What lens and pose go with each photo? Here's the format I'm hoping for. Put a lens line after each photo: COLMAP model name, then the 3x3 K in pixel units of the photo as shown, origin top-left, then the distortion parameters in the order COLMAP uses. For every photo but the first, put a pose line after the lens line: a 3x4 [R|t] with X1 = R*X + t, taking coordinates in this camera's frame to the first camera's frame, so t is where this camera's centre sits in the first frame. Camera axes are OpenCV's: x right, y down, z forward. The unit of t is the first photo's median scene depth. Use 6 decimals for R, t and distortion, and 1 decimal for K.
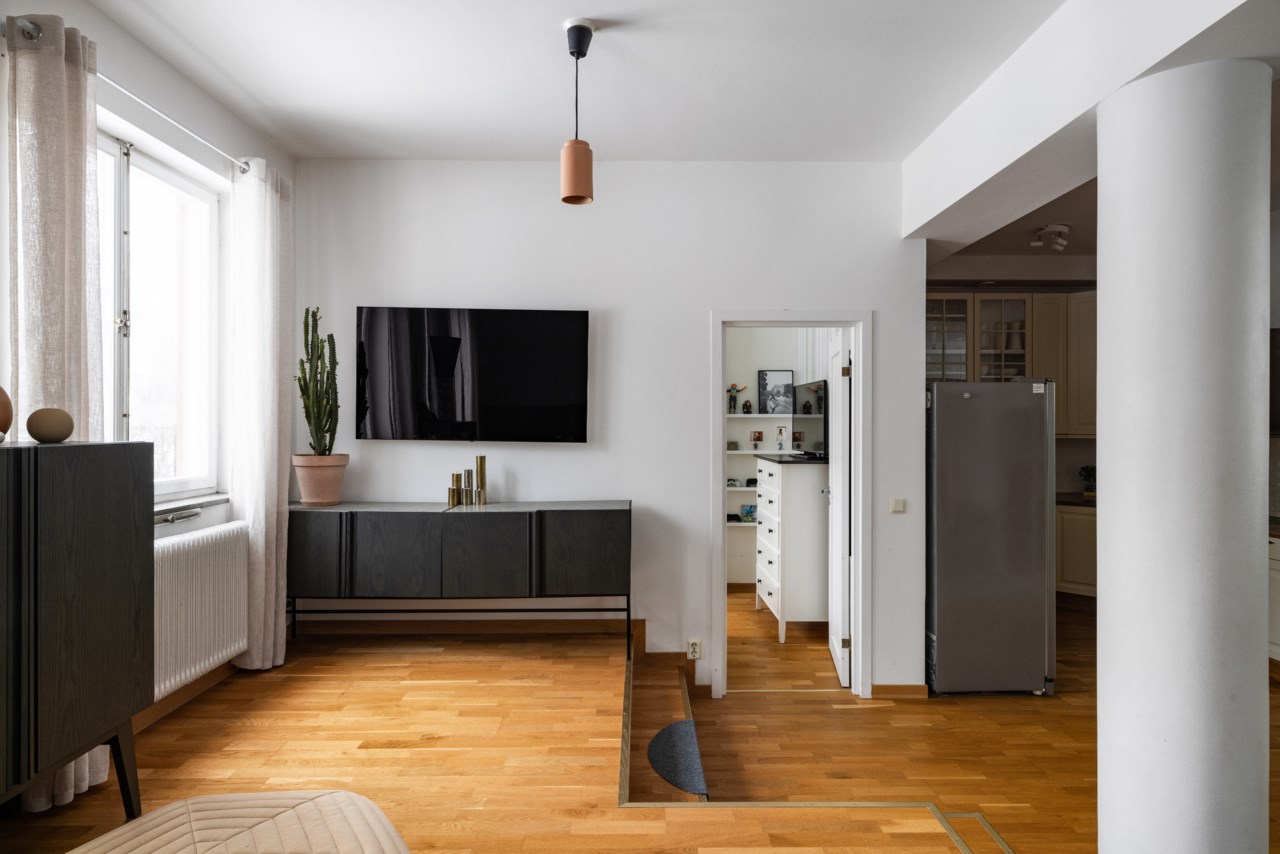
lens RADIAL K [[721.2, 0, 638.3], [0, 721.2, 422.0], [0, 0, 1]] dist [0.004288, 0.000391]
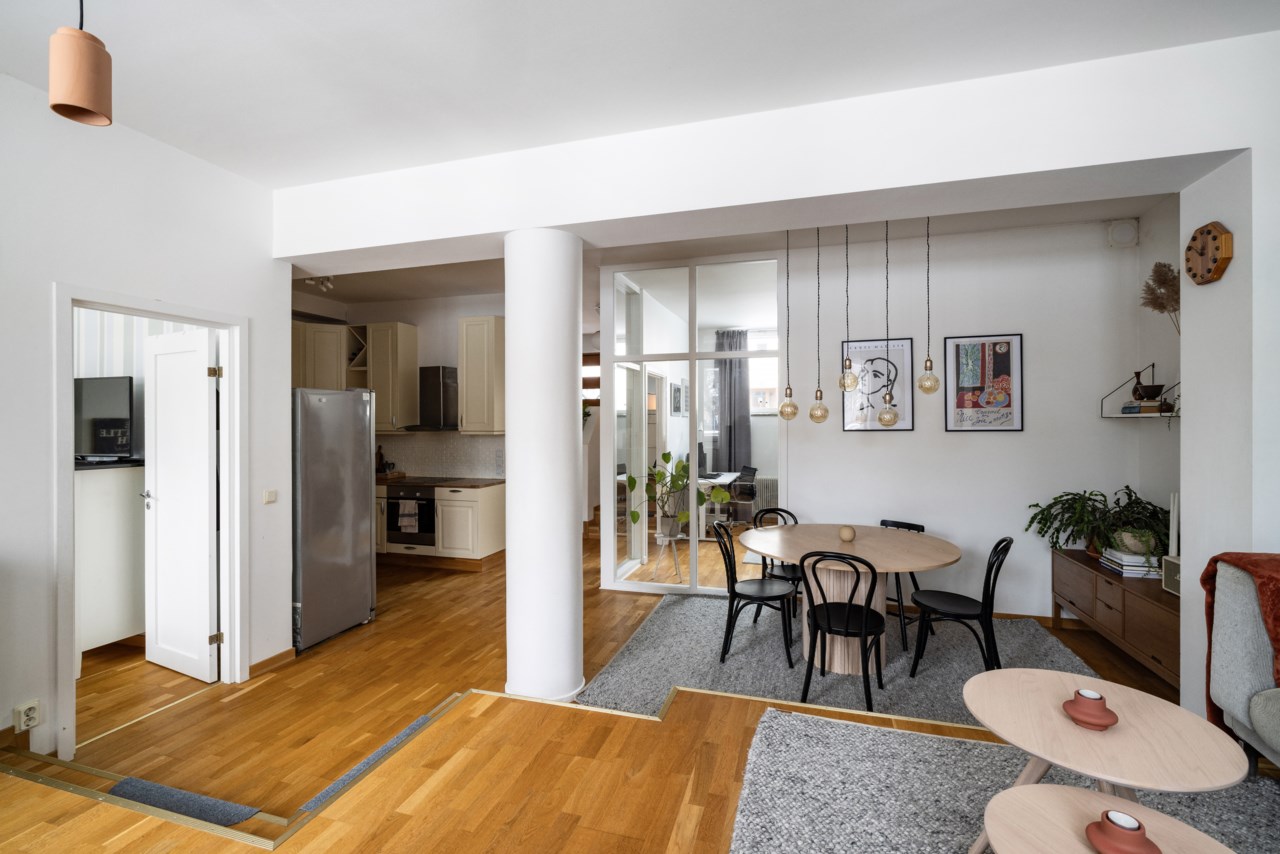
lens RADIAL K [[567.8, 0, 642.2], [0, 567.8, 423.9], [0, 0, 1]] dist [-0.000311, 0.000007]
pose [[0.284408, -0.002442, 0.958700, -0.320727], [-0.000149, 0.999997, 0.002592, 0.001127], [-0.958703, -0.000880, 0.284407, 0.202012]]
